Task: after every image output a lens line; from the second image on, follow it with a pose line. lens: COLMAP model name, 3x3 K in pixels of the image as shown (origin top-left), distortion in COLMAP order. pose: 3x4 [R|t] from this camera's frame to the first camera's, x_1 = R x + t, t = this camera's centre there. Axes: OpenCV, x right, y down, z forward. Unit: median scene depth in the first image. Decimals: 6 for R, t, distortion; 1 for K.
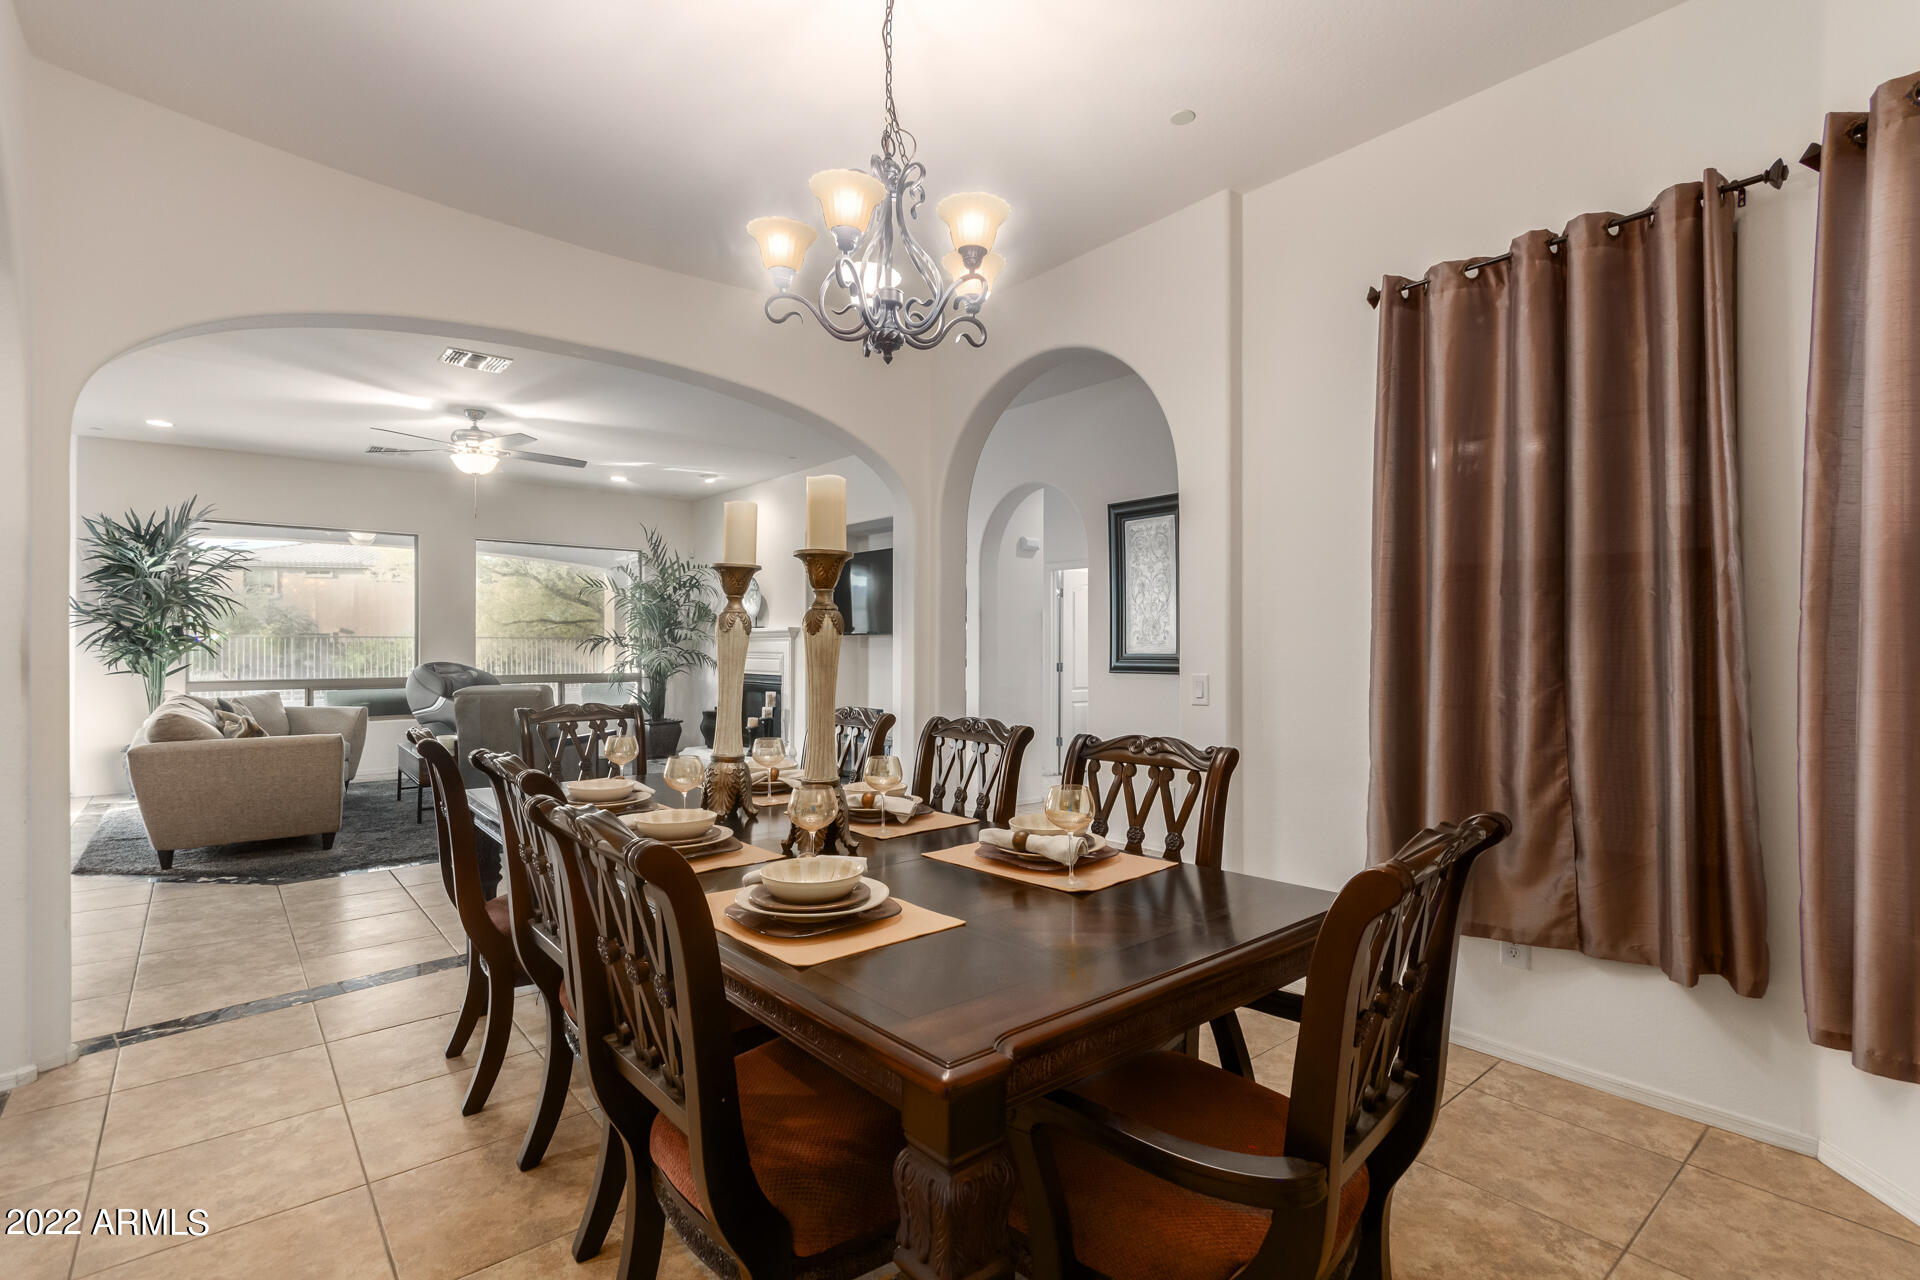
lens RADIAL K [[904.1, 0, 969.4], [0, 904.1, 643.2], [0, 0, 1]] dist [0.002771, 0.000649]
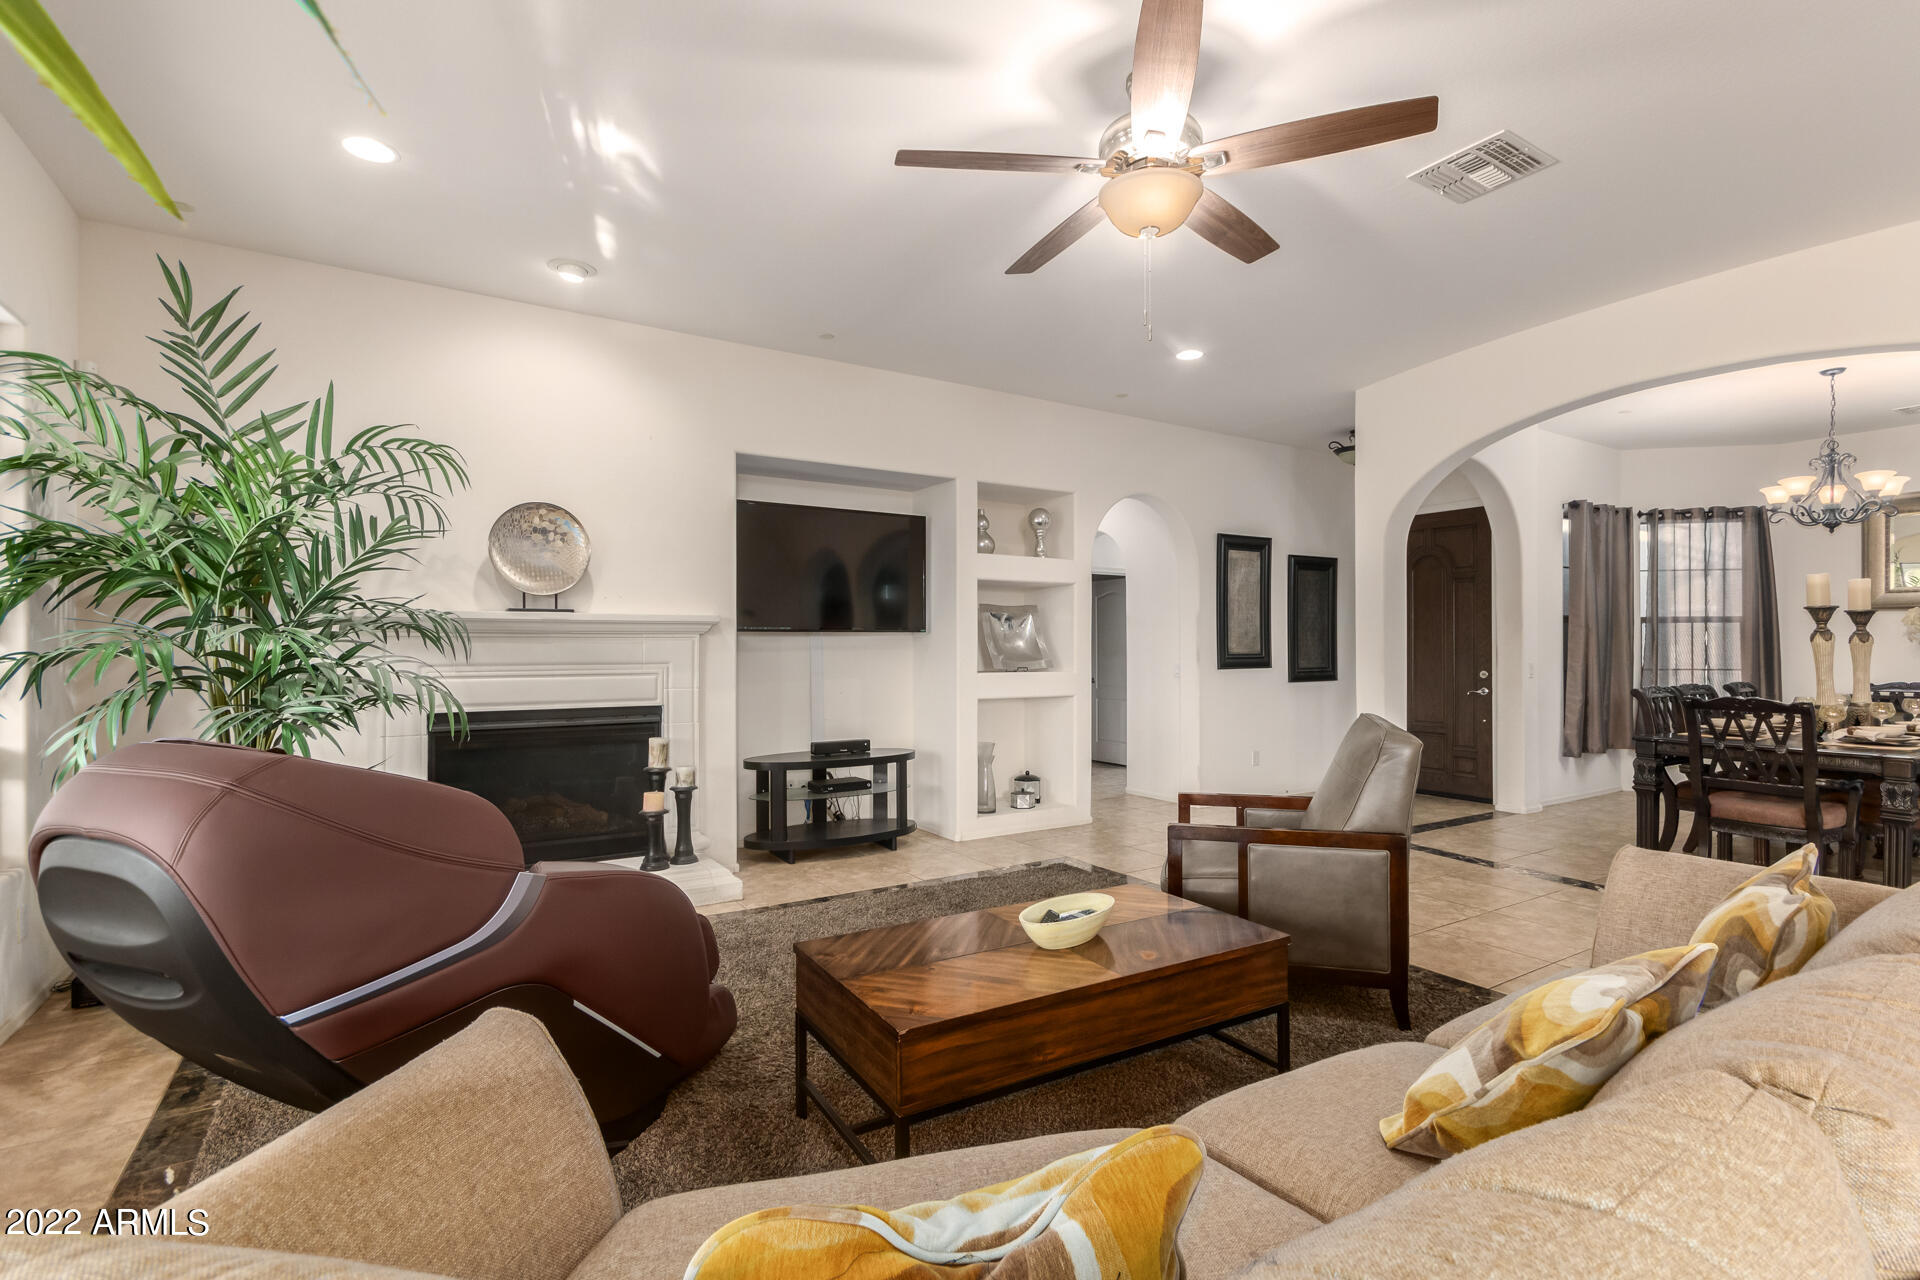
lens RADIAL K [[904.1, 0, 969.4], [0, 904.1, 643.2], [0, 0, 1]] dist [0.002771, 0.000649]
pose [[0.132772, 0.002812, 0.991143, -0.876462], [-0.001661, 0.999995, -0.002615, 0.000429], [-0.991145, -0.001299, 0.132776, 0.929856]]
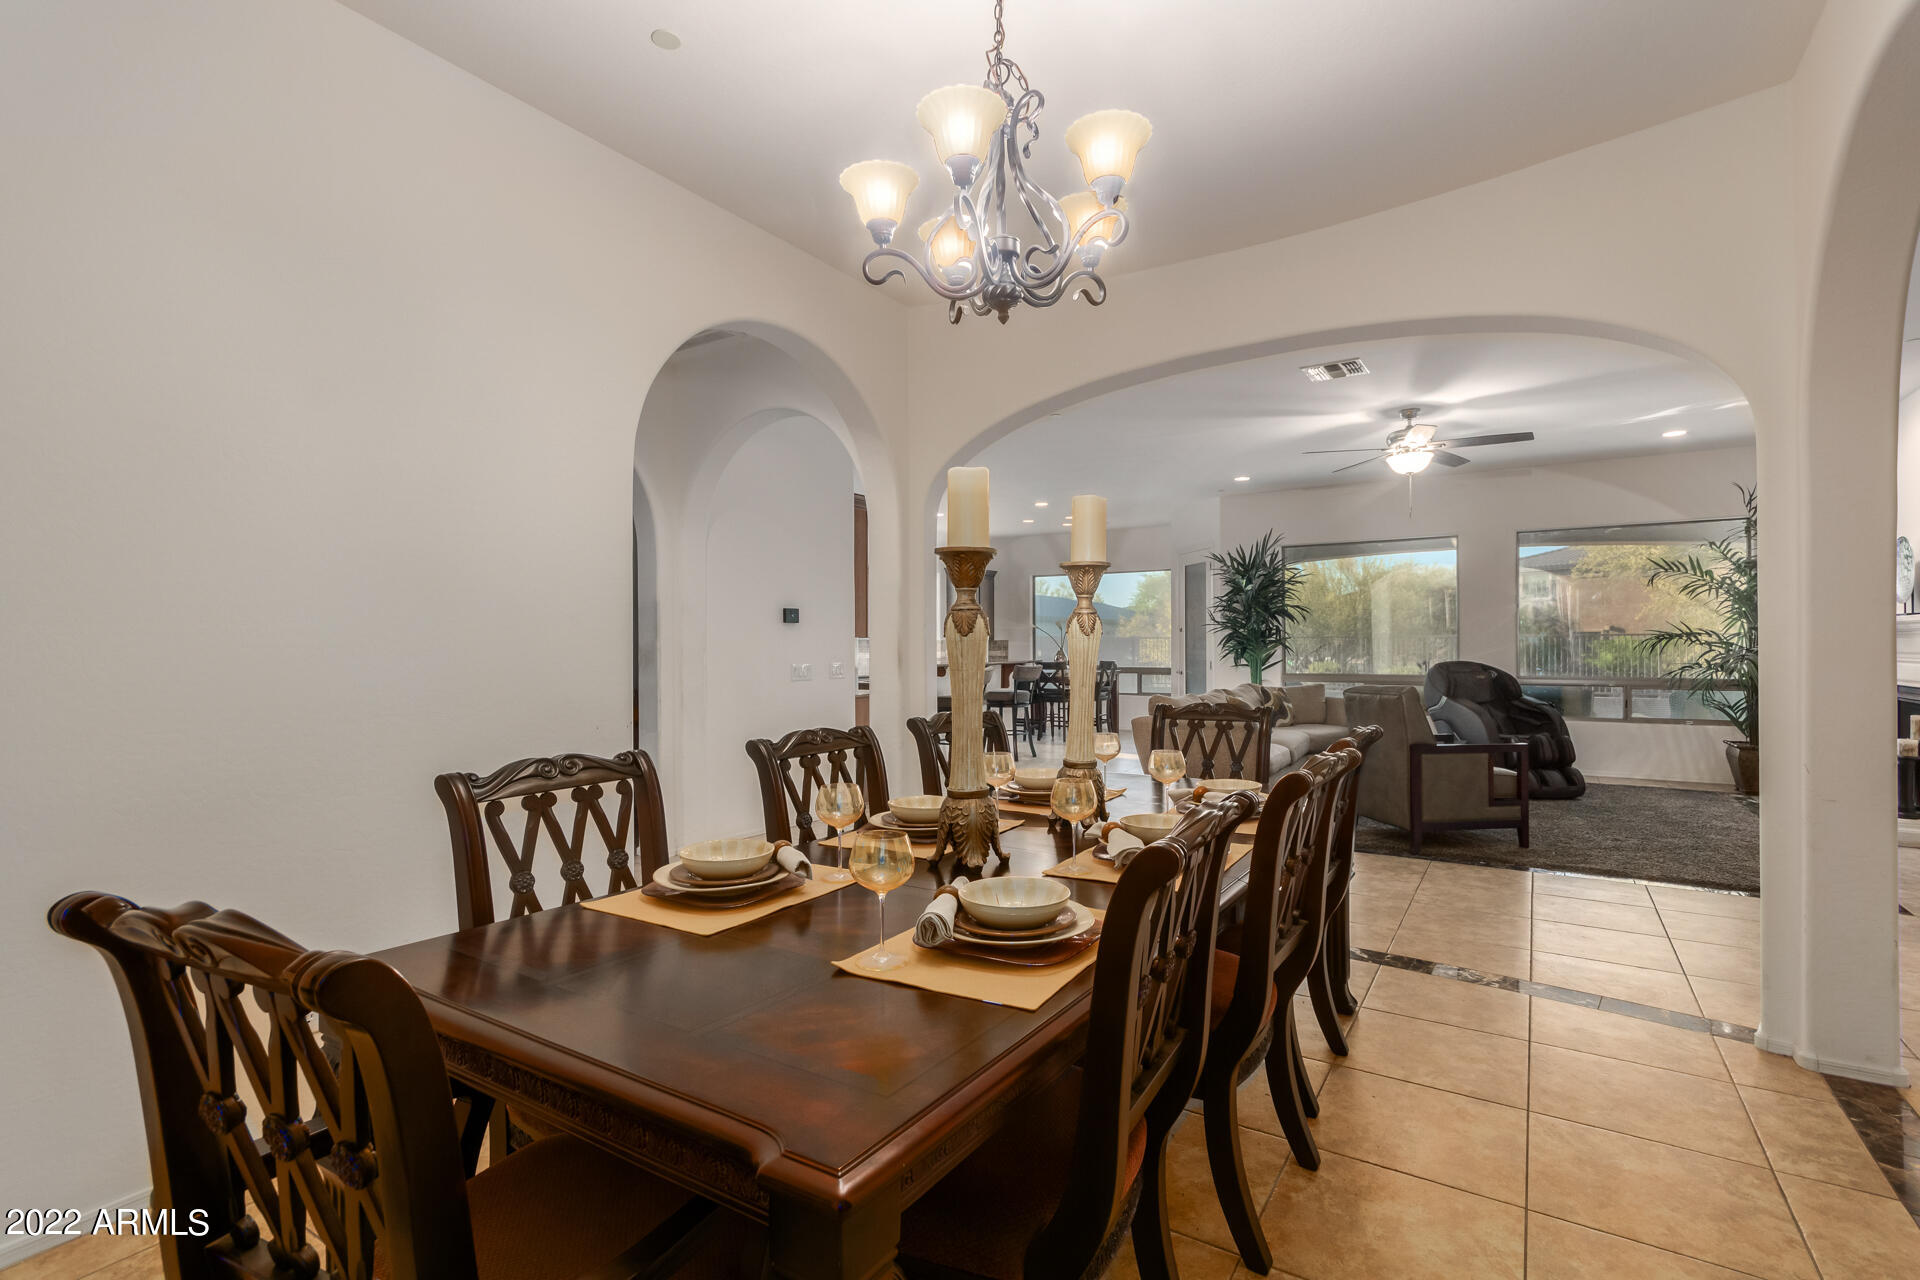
lens RADIAL K [[890.1, 0, 972.4], [0, 890.1, 642.8], [0, 0, 1]] dist [0.005162, 0.000695]
pose [[0.277781, -0.002573, -0.960641, 0.239757], [0.006062, 0.999981, -0.000926, -0.002370], [0.960625, -0.005566, 0.277791, 0.245260]]
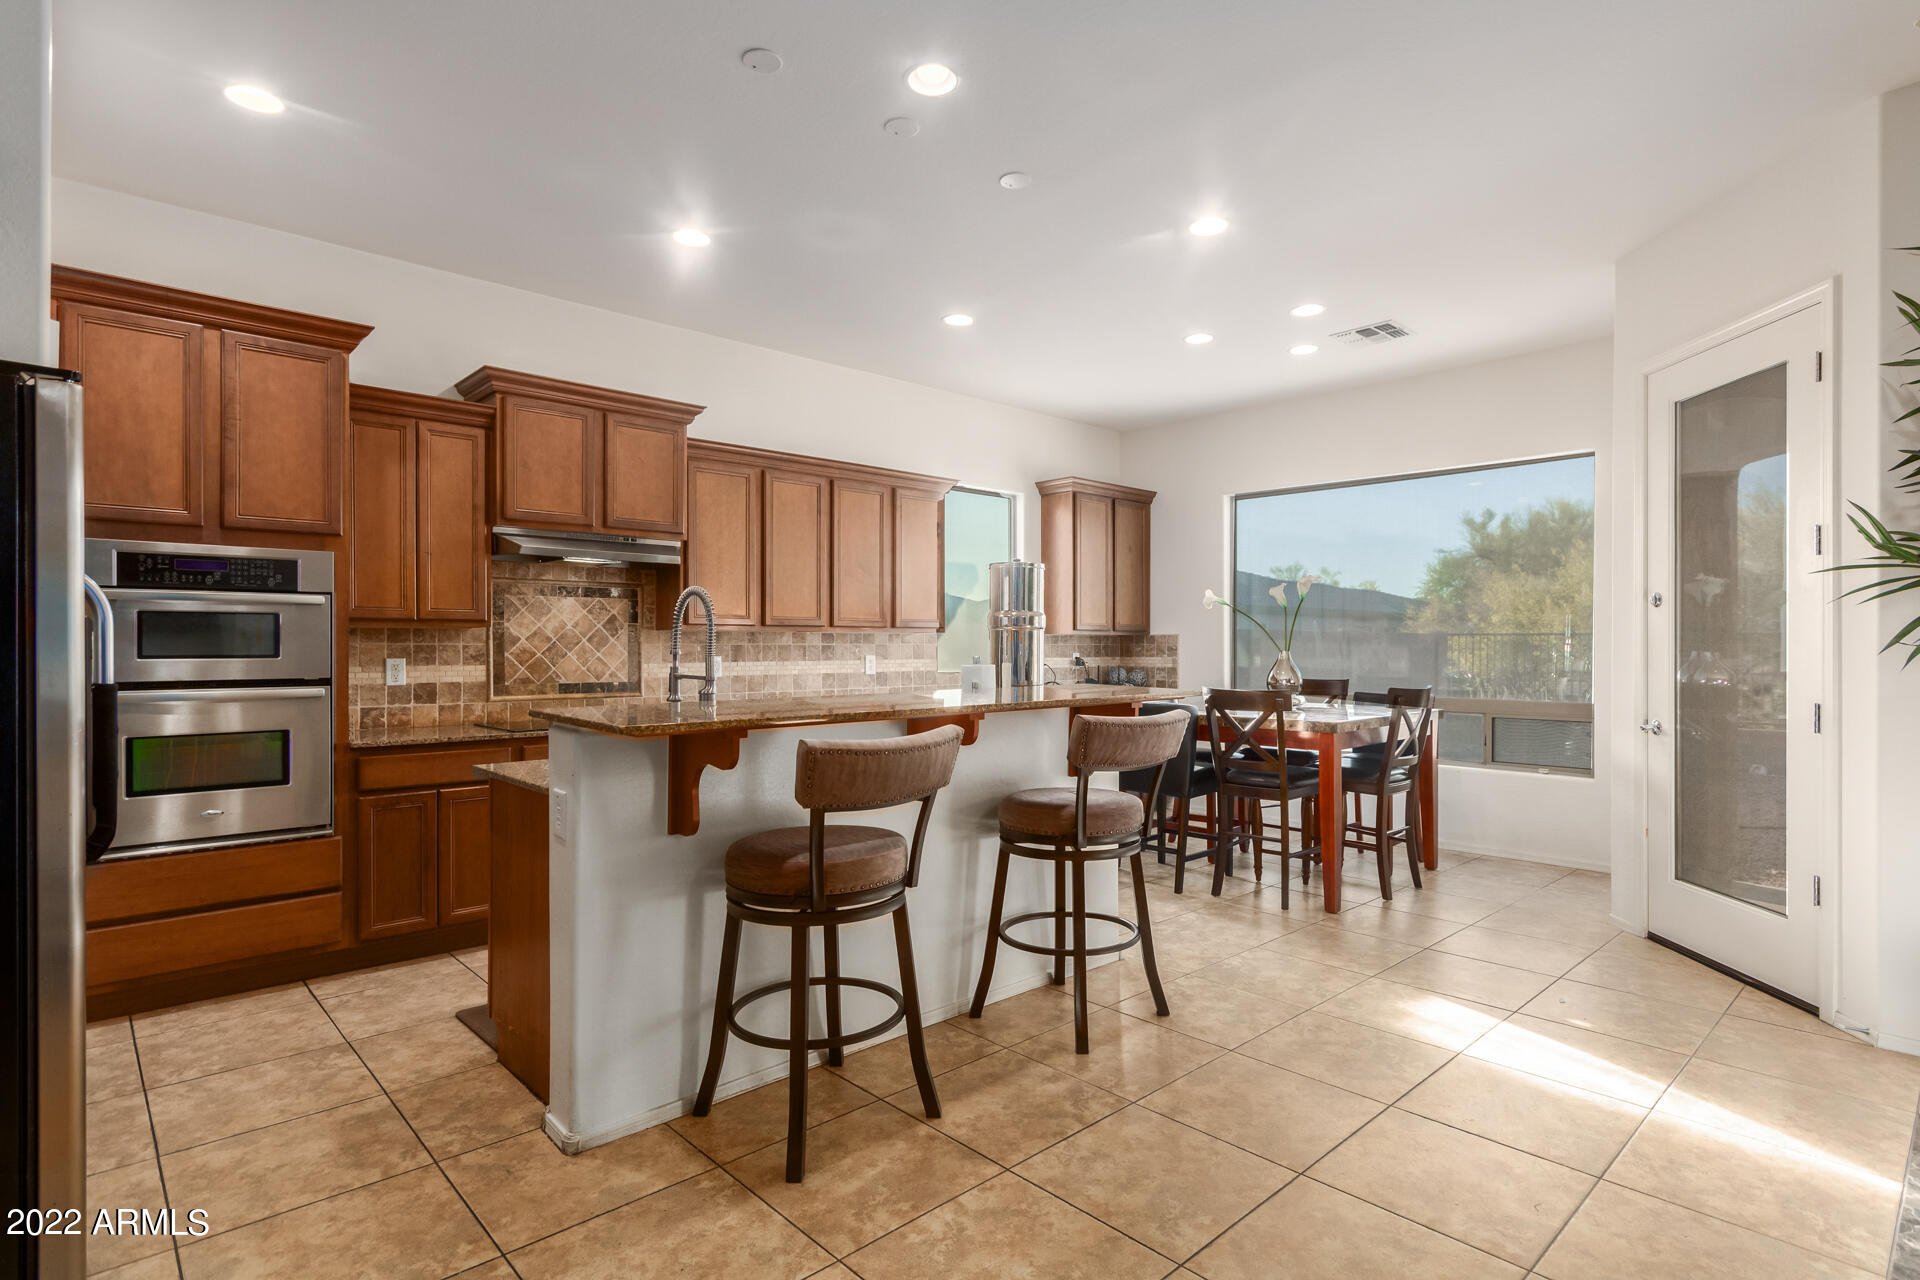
lens RADIAL K [[969.6, 0, 975.3], [0, 969.6, 647.0], [0, 0, 1]] dist [-0.000178, 0.000954]
pose [[0.046147, 0.000743, -0.998934, -0.598970], [0.003711, 0.999993, 0.000915, 0.001161], [0.998928, -0.003749, 0.046144, 0.602873]]
